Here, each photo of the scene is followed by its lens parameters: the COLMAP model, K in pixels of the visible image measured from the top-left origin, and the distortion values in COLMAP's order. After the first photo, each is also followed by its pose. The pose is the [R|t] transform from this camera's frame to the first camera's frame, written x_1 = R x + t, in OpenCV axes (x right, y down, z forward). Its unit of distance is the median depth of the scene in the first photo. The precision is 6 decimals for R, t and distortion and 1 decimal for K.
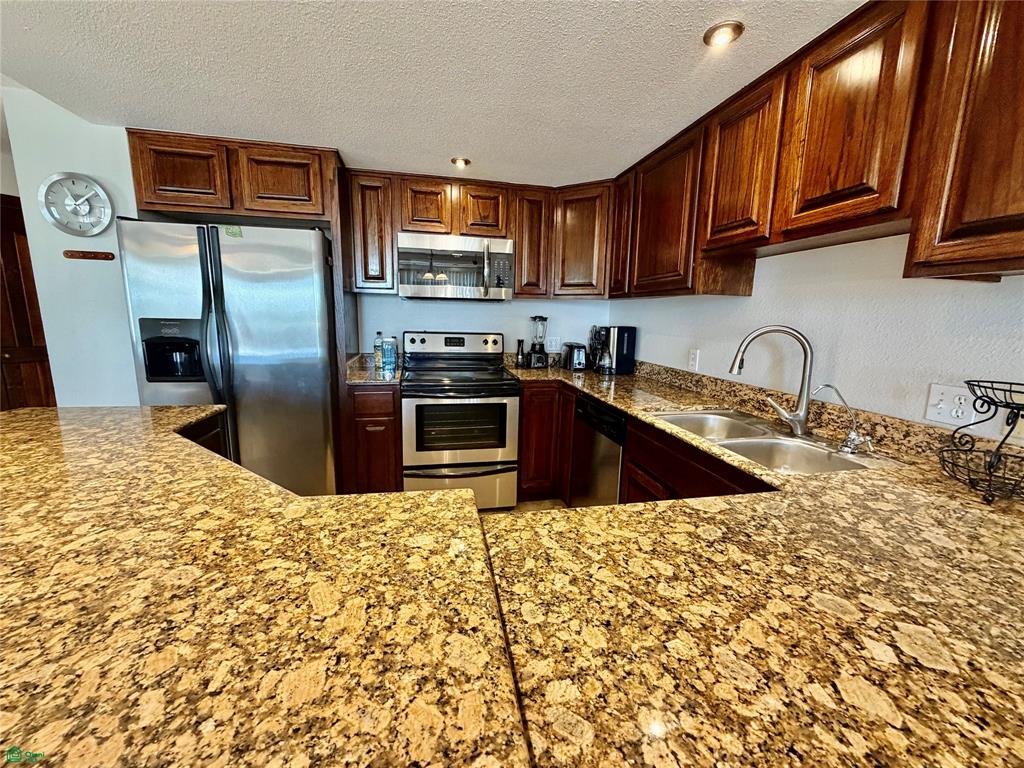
lens RADIAL K [[407.7, 0, 512.0], [0, 407.7, 384.0], [0, 0, 1]] dist [-0.001376, 0.000214]
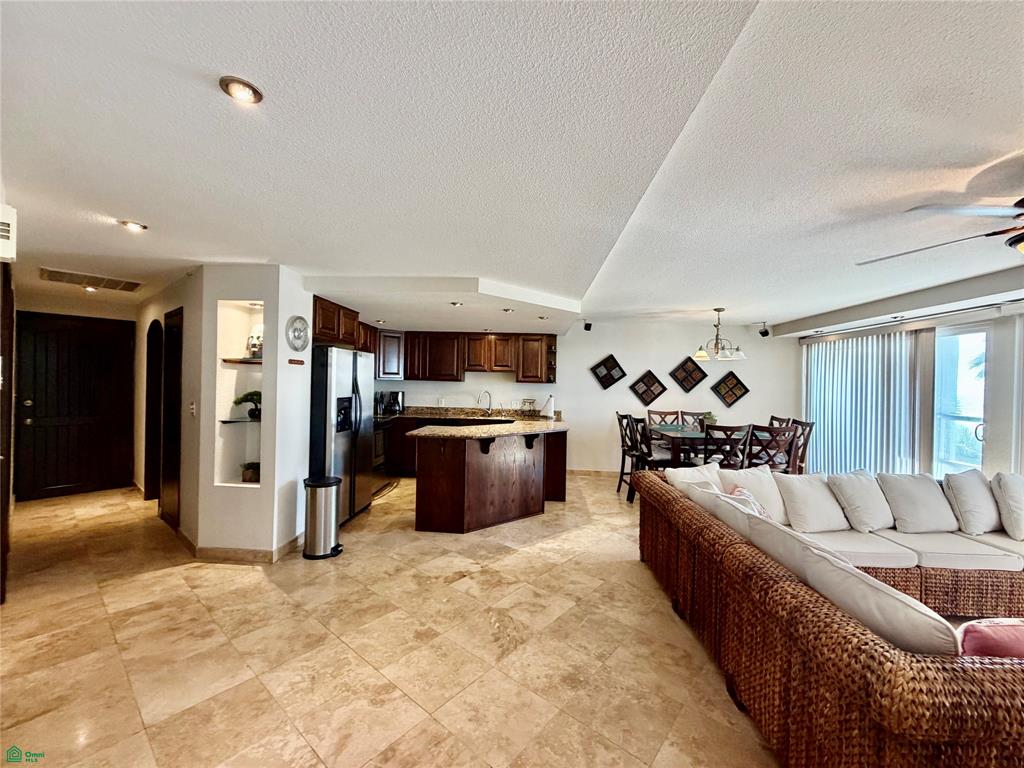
lens RADIAL K [[407.7, 0, 512.0], [0, 407.7, 384.0], [0, 0, 1]] dist [-0.001376, 0.000214]
pose [[0.267764, -0.020260, 0.963271, -2.363274], [0.143941, 0.989400, -0.019202, -0.069897], [-0.952672, 0.143796, 0.267842, -0.257226]]
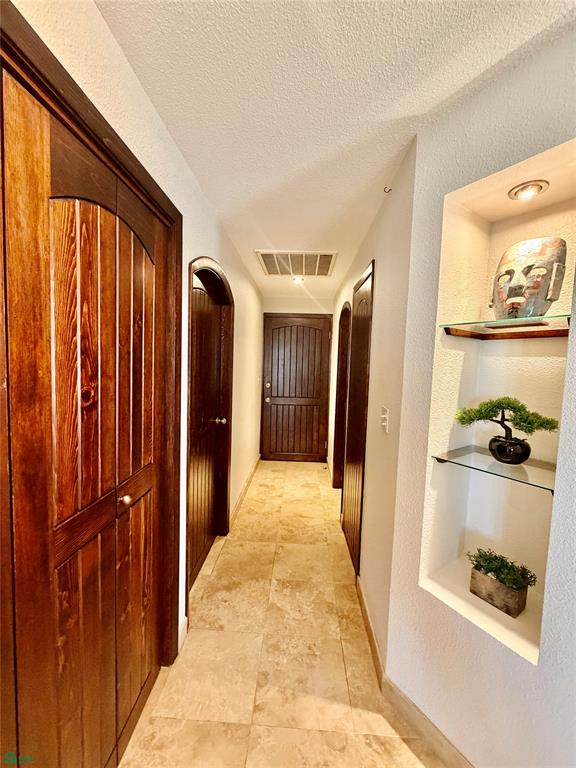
lens RADIAL K [[305.7, 0, 288.0], [0, 305.7, 384.0], [0, 0, 1]] dist [-0.001376, 0.000214]
pose [[0.928291, -0.018281, 0.371406, -1.623183], [0.049565, 0.995961, -0.074862, -0.224601], [-0.368538, 0.087903, 0.925448, 0.808301]]
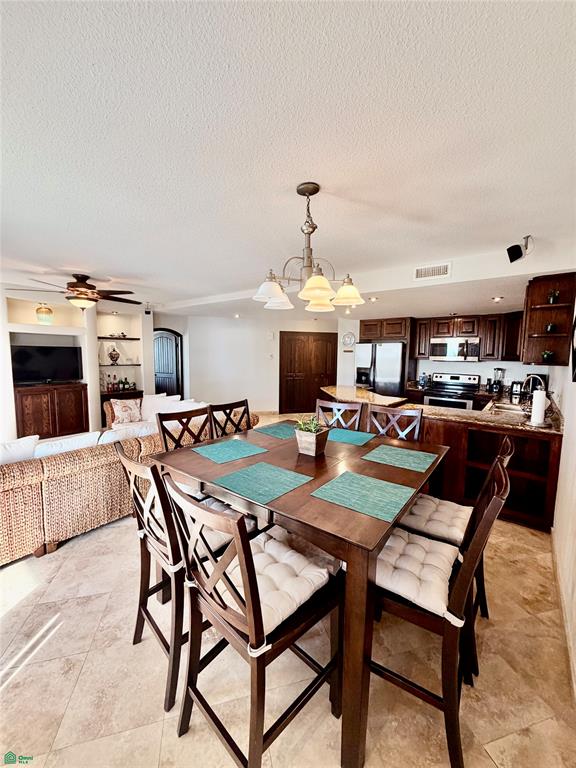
lens RADIAL K [[305.7, 0, 288.0], [0, 305.7, 384.0], [0, 0, 1]] dist [-0.001376, 0.000214]
pose [[0.644139, 0.065004, -0.762142, 0.880458], [-0.123098, 0.992205, -0.019412, 0.129775], [0.754939, 0.106323, 0.647119, -1.333172]]
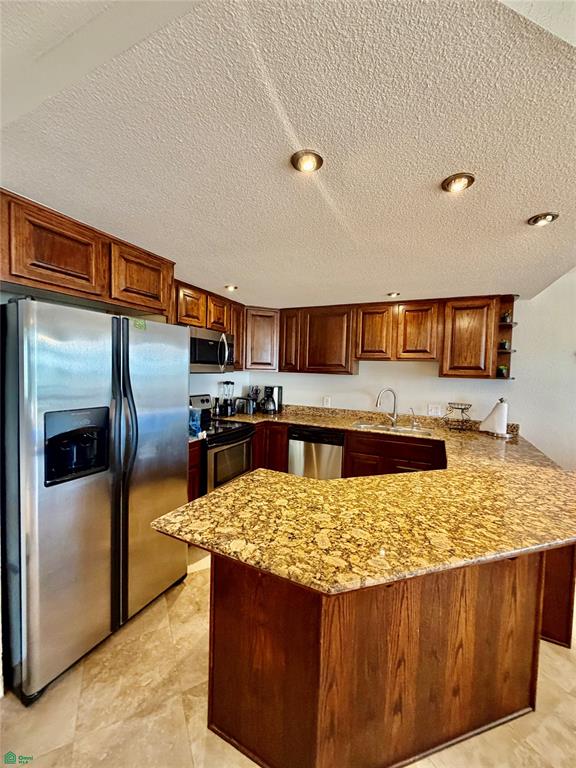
lens RADIAL K [[305.7, 0, 288.0], [0, 305.7, 384.0], [0, 0, 1]] dist [-0.001376, 0.000214]
pose [[0.610217, -0.041817, 0.791130, -1.045495], [0.117683, 0.992311, -0.038321, -0.128760], [-0.783445, 0.116487, 0.610447, 0.193117]]
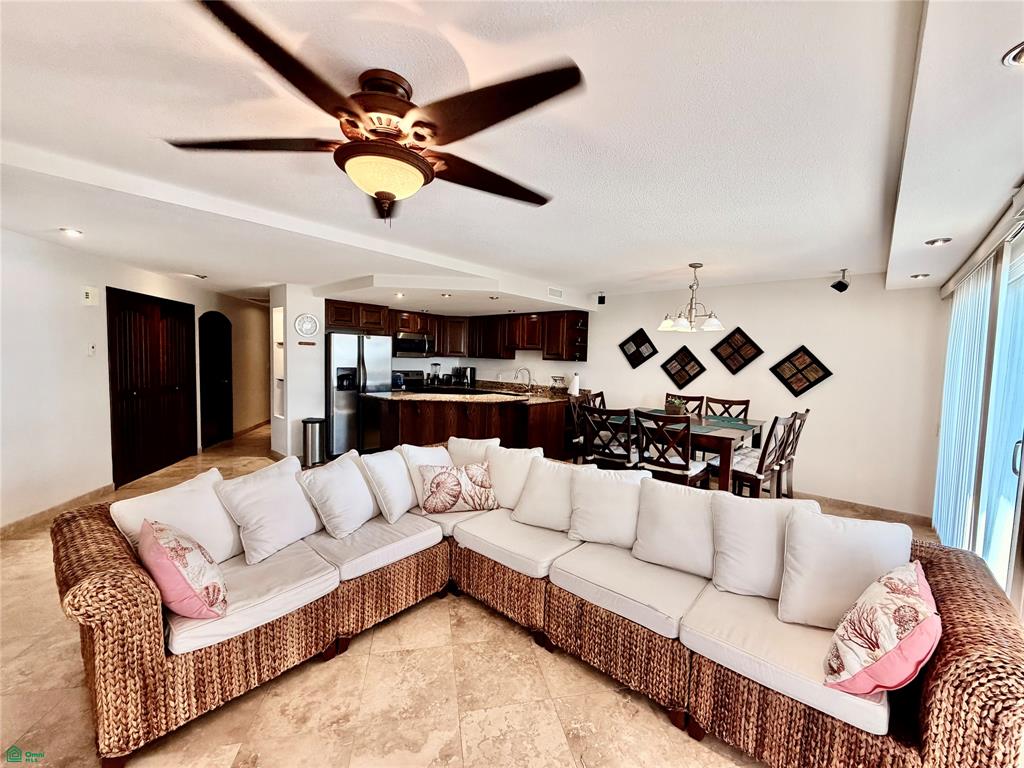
lens RADIAL K [[420.3, 0, 512.0], [0, 420.3, 384.0], [0, 0, 1]] dist [-0.000542, 0.000022]
pose [[0.813565, -0.036322, 0.580339, -1.515772], [0.086421, 0.994516, -0.058908, 0.208254], [-0.575016, 0.098079, 0.812242, -1.882982]]
